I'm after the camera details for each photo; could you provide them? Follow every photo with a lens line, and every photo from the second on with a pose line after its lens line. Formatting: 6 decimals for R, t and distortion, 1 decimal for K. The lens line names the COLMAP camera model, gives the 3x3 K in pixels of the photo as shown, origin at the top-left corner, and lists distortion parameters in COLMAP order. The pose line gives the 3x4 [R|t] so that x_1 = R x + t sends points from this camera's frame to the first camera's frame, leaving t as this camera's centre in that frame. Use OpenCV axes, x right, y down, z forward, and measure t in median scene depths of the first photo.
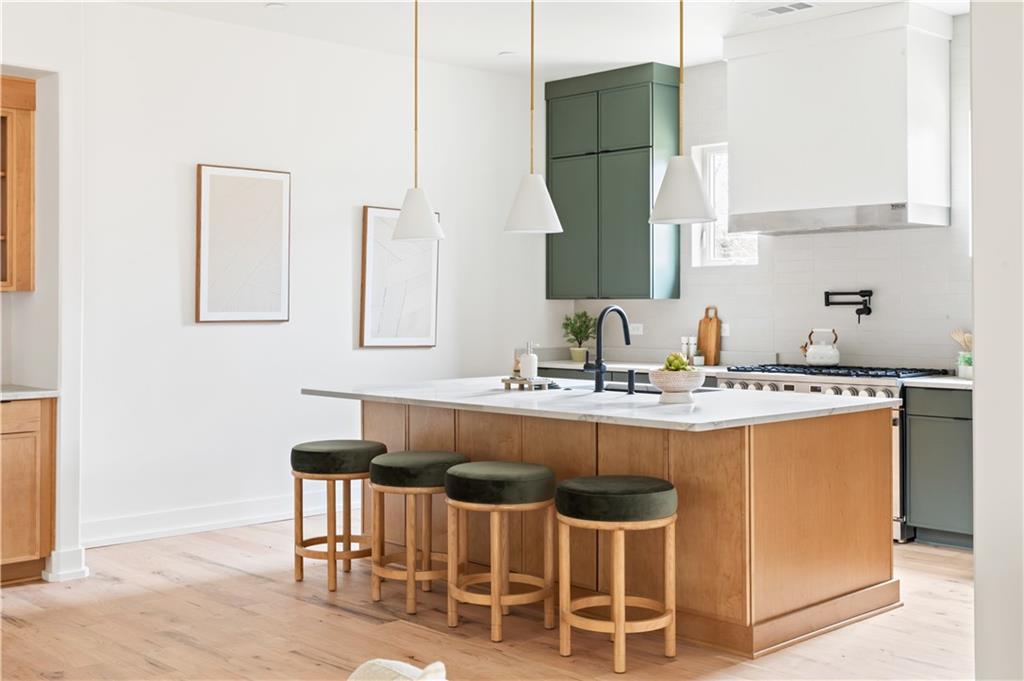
lens RADIAL K [[1184.5, 0, 512.2], [0, 1184.5, 293.5], [0, 0, 1]] dist [0.008187, 0.001733]
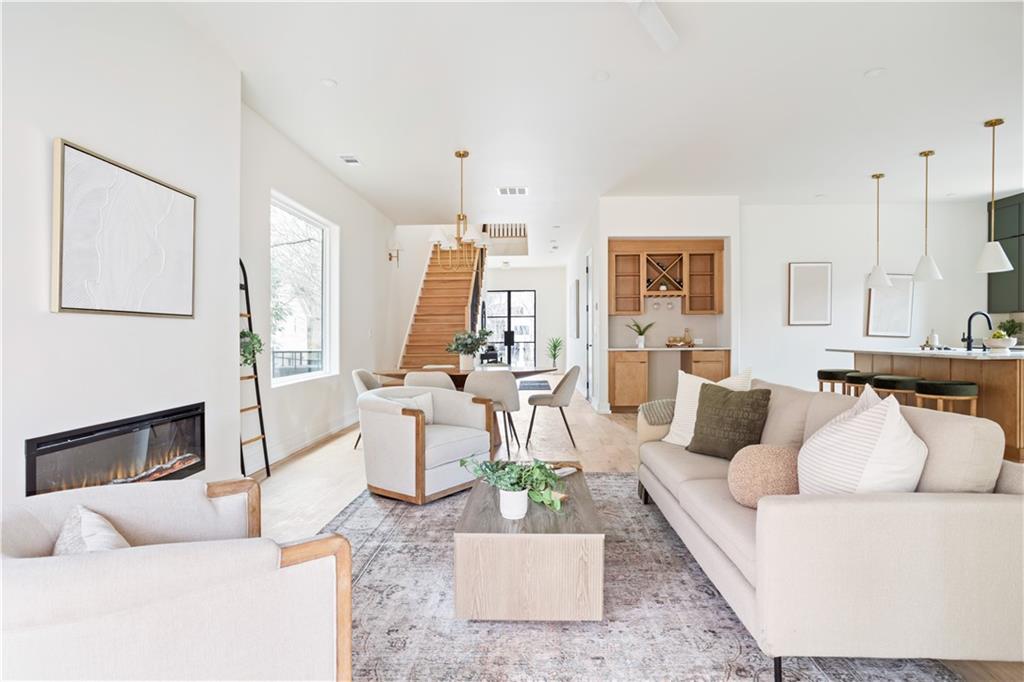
lens RADIAL K [[592.8, 0, 512.0], [0, 592.8, 341.0], [0, 0, 1]] dist [-0.001697, 0.002746]
pose [[0.703920, 0.000438, -0.710279, 0.266357], [0.014279, 0.999789, 0.014768, 0.037878], [0.710135, -0.020538, 0.703766, -0.389657]]
